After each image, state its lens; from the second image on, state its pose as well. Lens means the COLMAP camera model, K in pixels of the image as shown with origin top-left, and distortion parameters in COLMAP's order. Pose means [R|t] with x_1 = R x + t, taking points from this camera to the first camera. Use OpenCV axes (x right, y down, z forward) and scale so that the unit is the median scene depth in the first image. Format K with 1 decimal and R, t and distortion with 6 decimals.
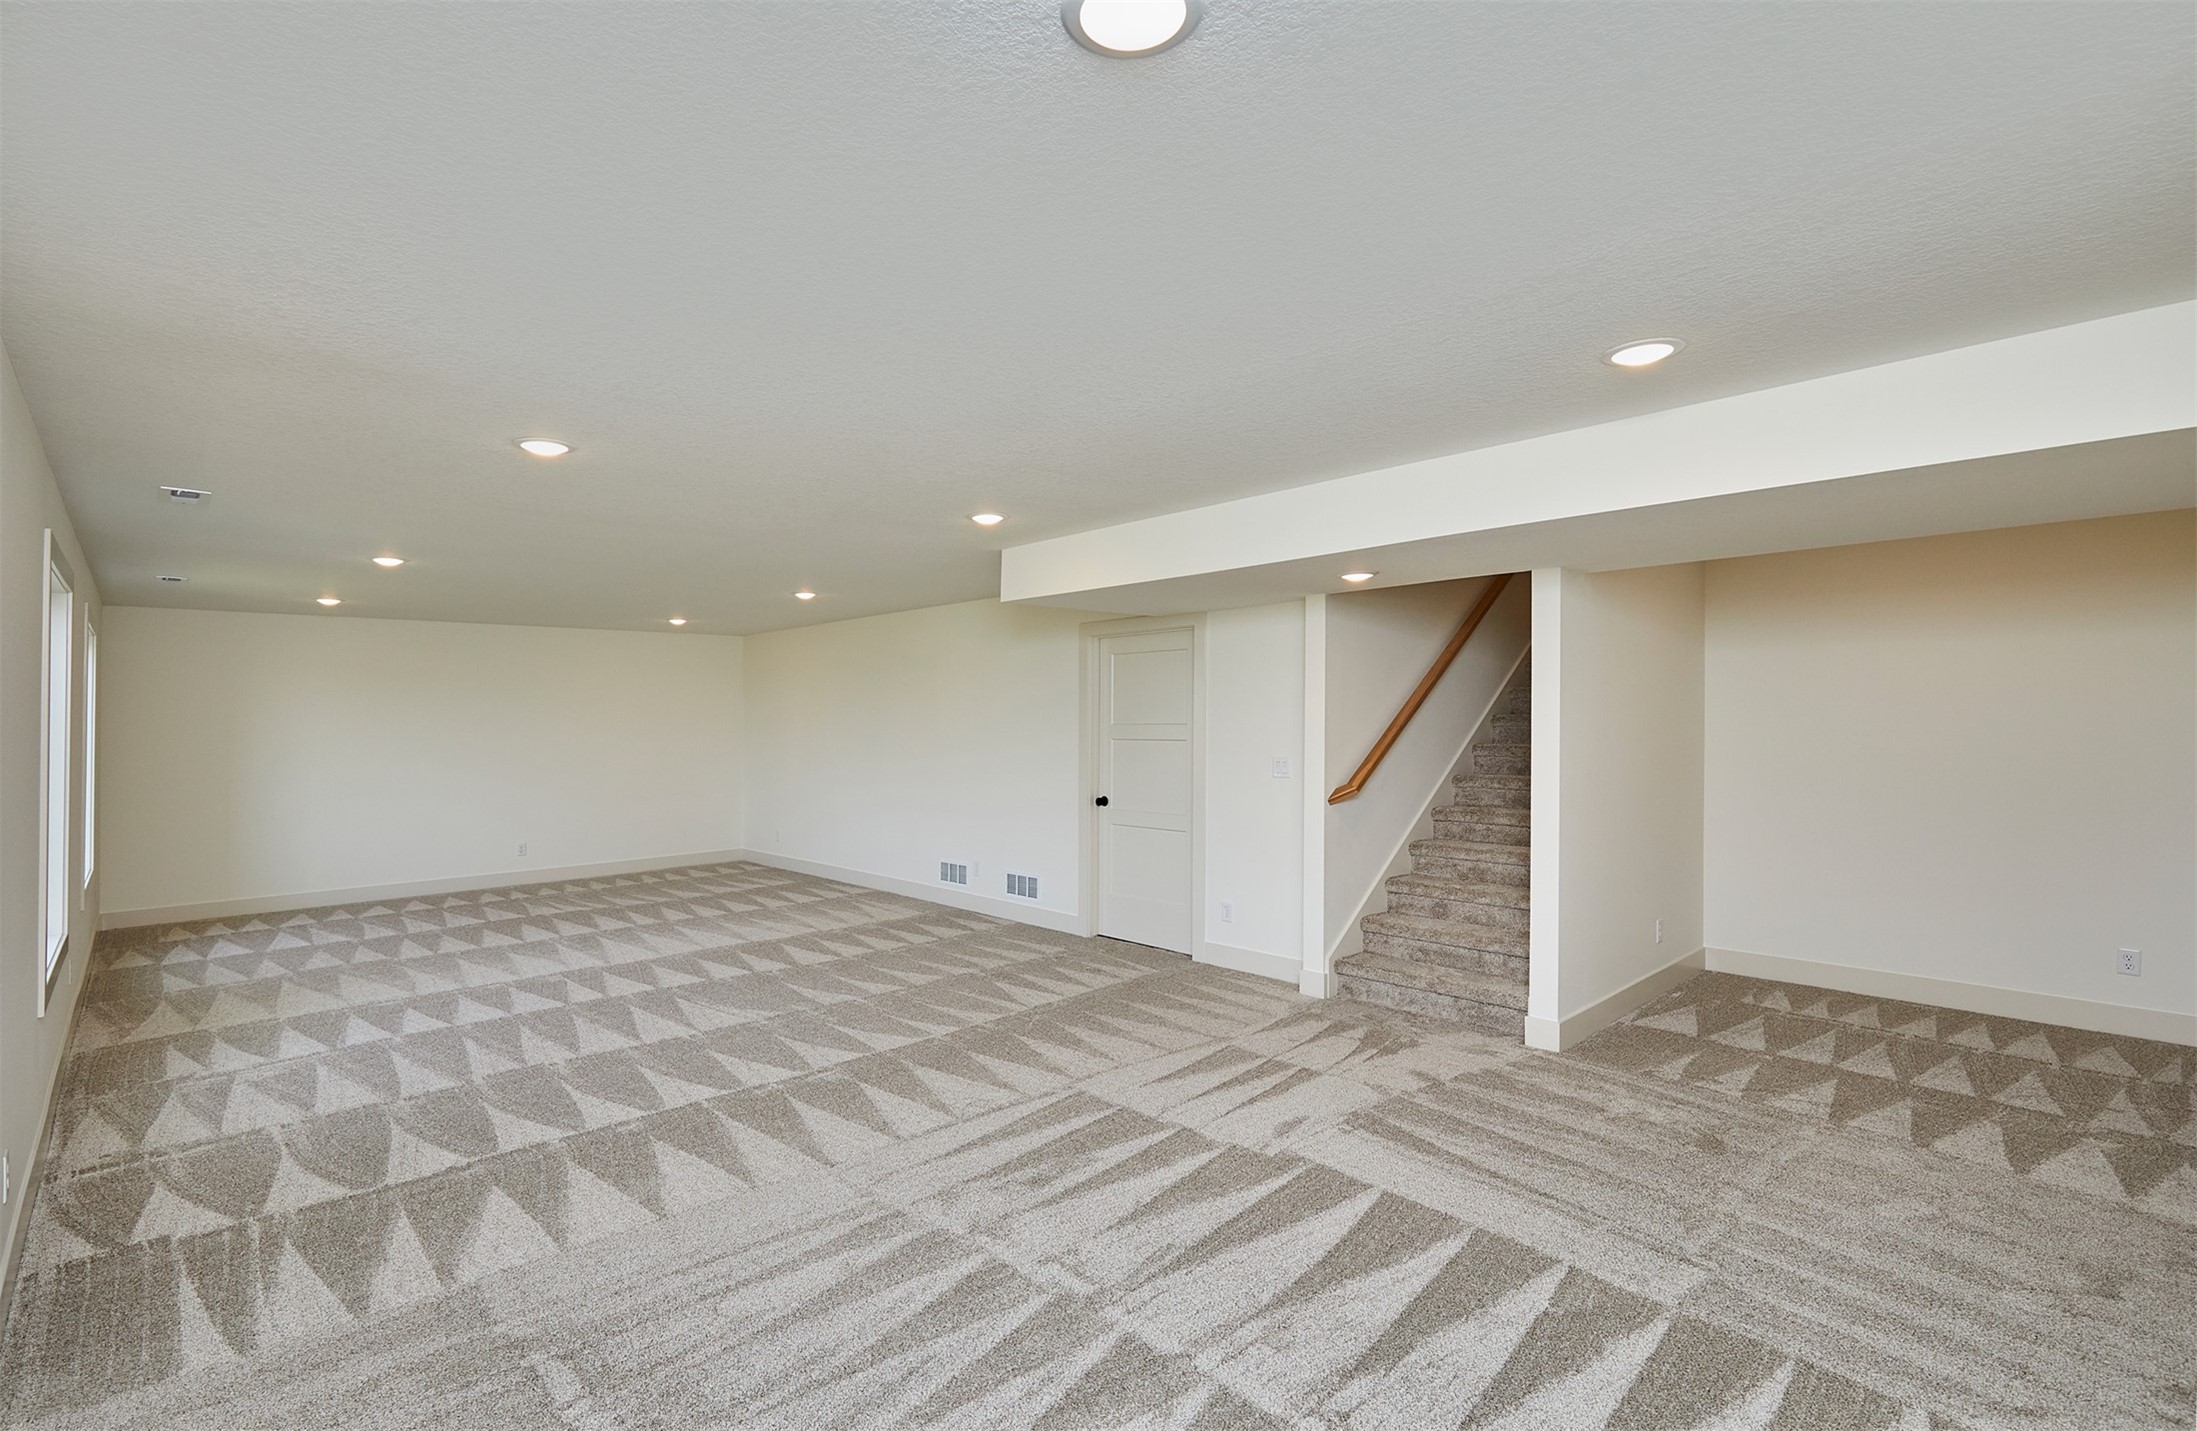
lens RADIAL K [[980.6, 0, 1098.5], [0, 980.6, 715.5], [0, 0, 1]] dist [-0.000028, 0.000196]
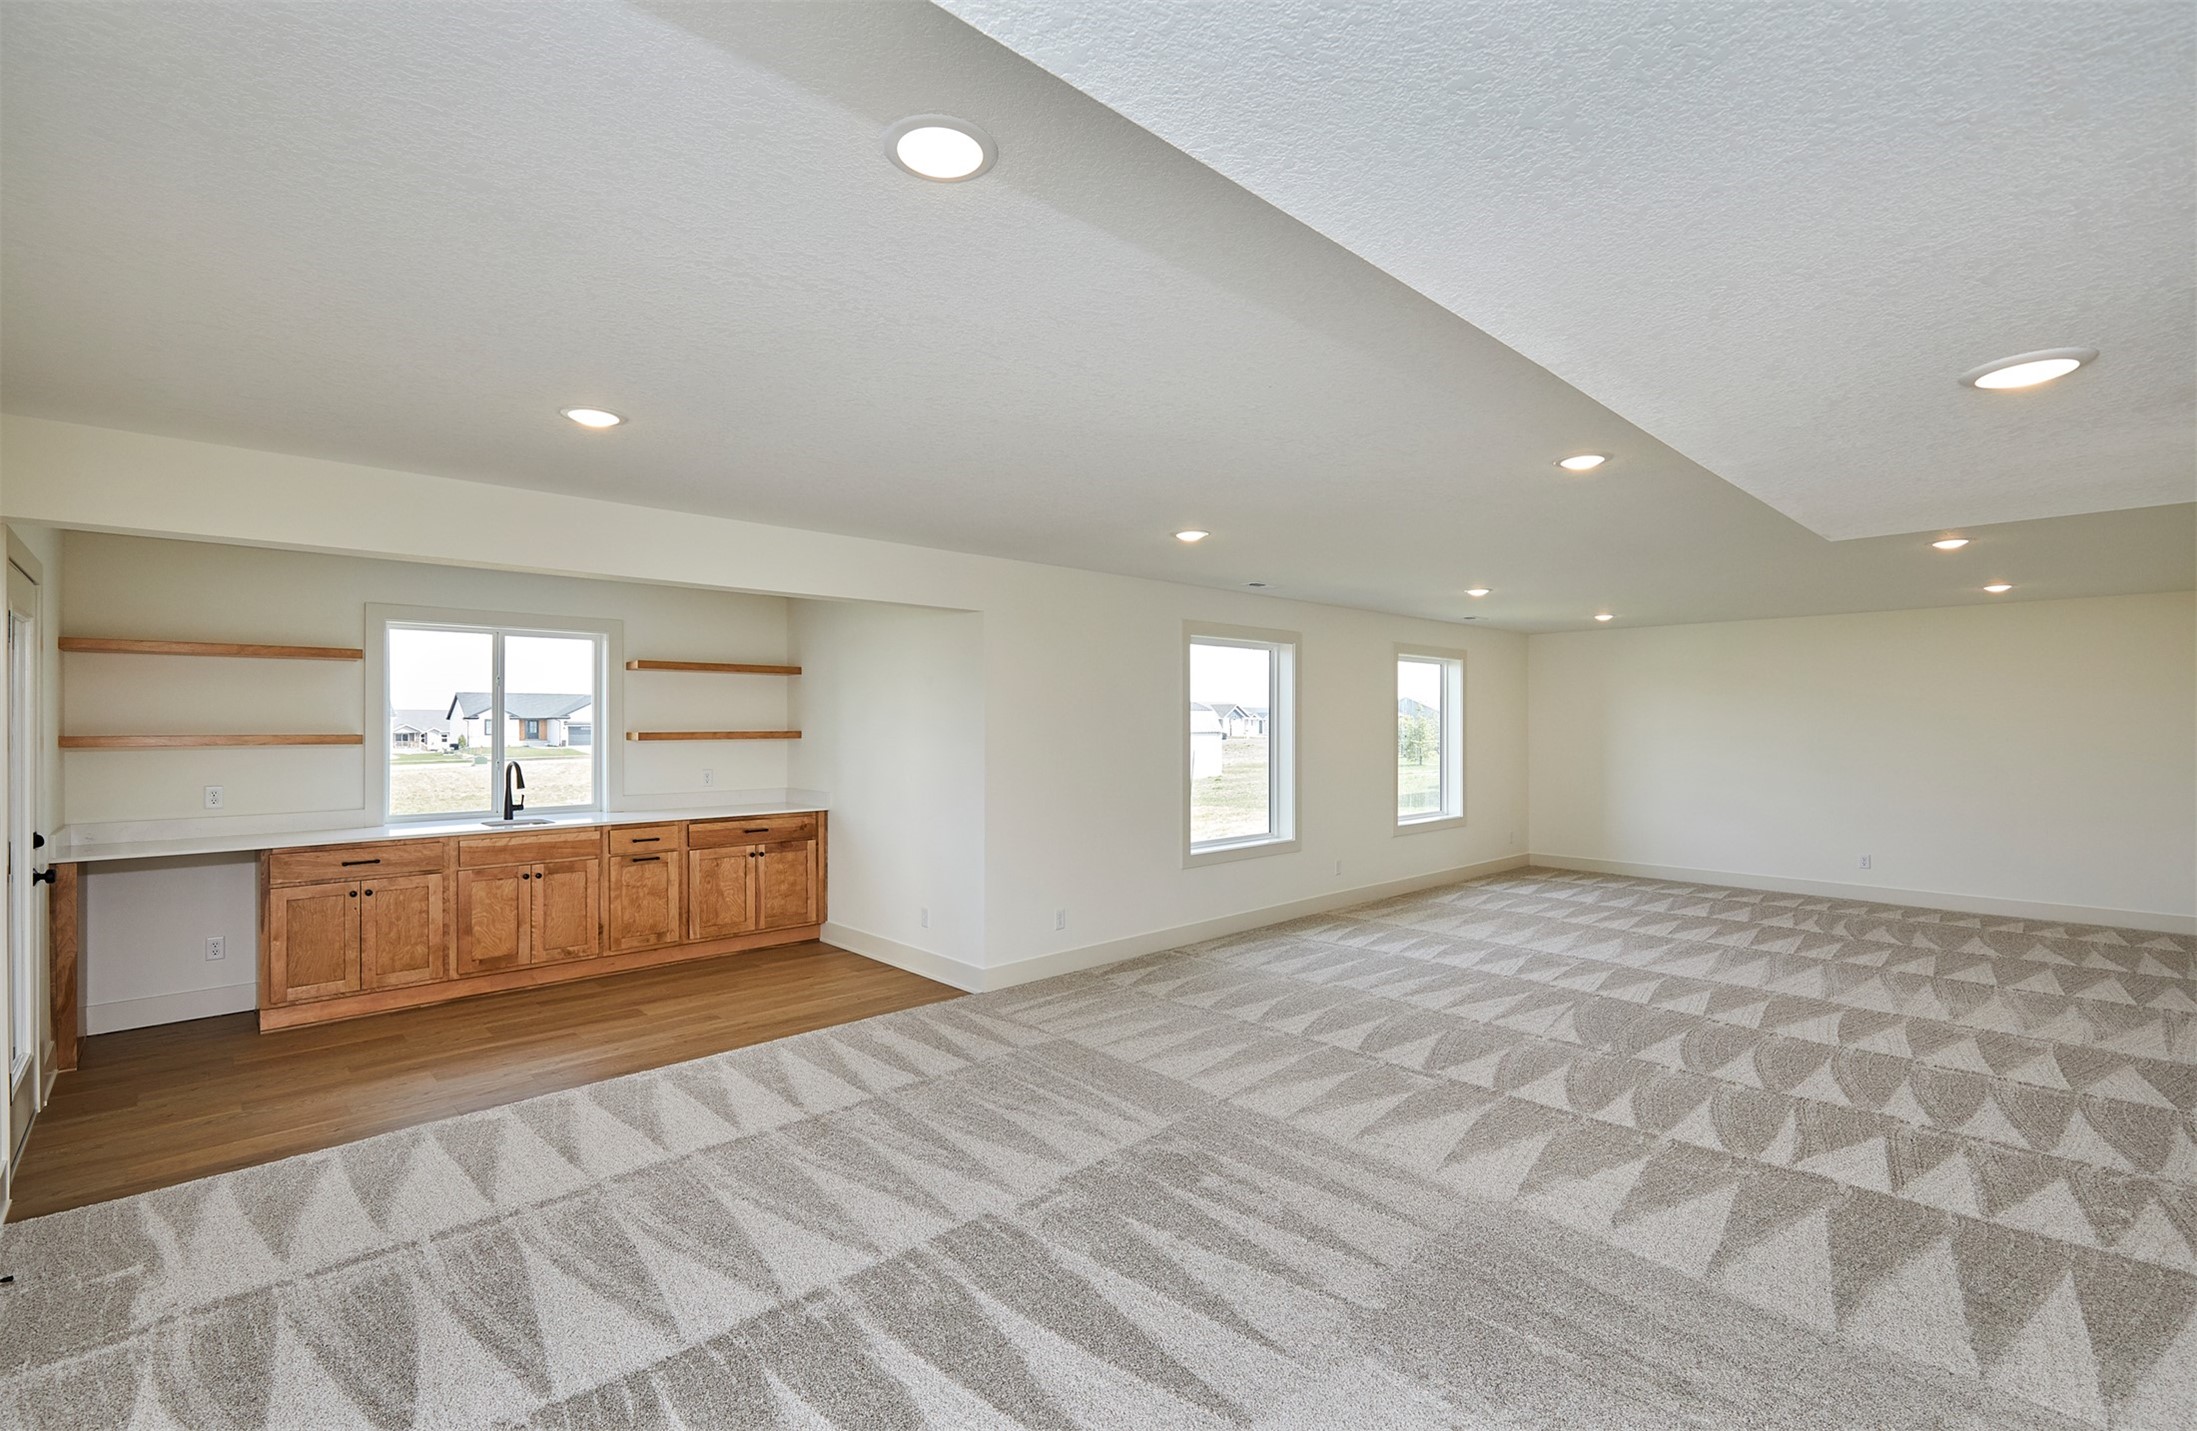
lens RADIAL K [[980.6, 0, 1098.5], [0, 980.6, 715.5], [0, 0, 1]] dist [-0.000028, 0.000196]
pose [[0.001256, 0.000064, -0.999999, 0.575631], [0.001020, 0.999999, 0.000065, -0.000002], [0.999999, -0.001020, 0.001256, 0.545035]]
